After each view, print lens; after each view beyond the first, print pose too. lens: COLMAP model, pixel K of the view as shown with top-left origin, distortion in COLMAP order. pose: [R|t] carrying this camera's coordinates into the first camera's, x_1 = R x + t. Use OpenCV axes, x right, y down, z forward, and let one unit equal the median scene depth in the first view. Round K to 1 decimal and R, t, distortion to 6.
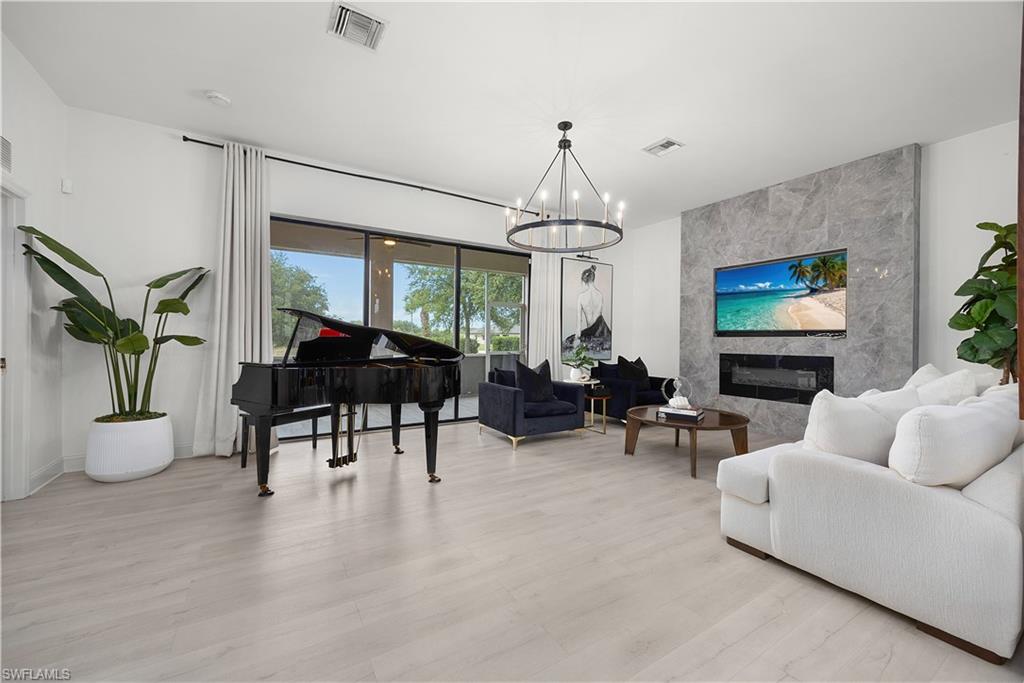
lens RADIAL K [[396.5, 0, 512.0], [0, 396.5, 341.5], [0, 0, 1]] dist [-0.005929, -0.000434]
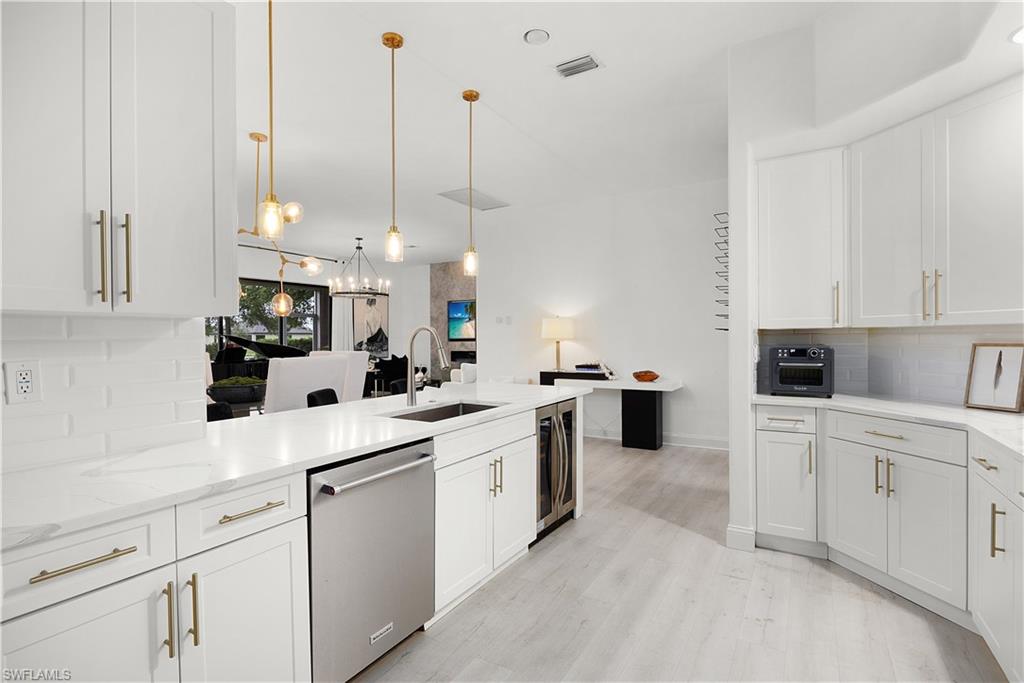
lens RADIAL K [[488.6, 0, 512.0], [0, 488.6, 341.5], [0, 0, 1]] dist [-0.000832, -0.000028]
pose [[0.889440, -0.020197, 0.456605, -0.203228], [0.017869, 0.999796, 0.009417, -0.026169], [-0.456702, -0.000217, 0.889620, -0.993612]]
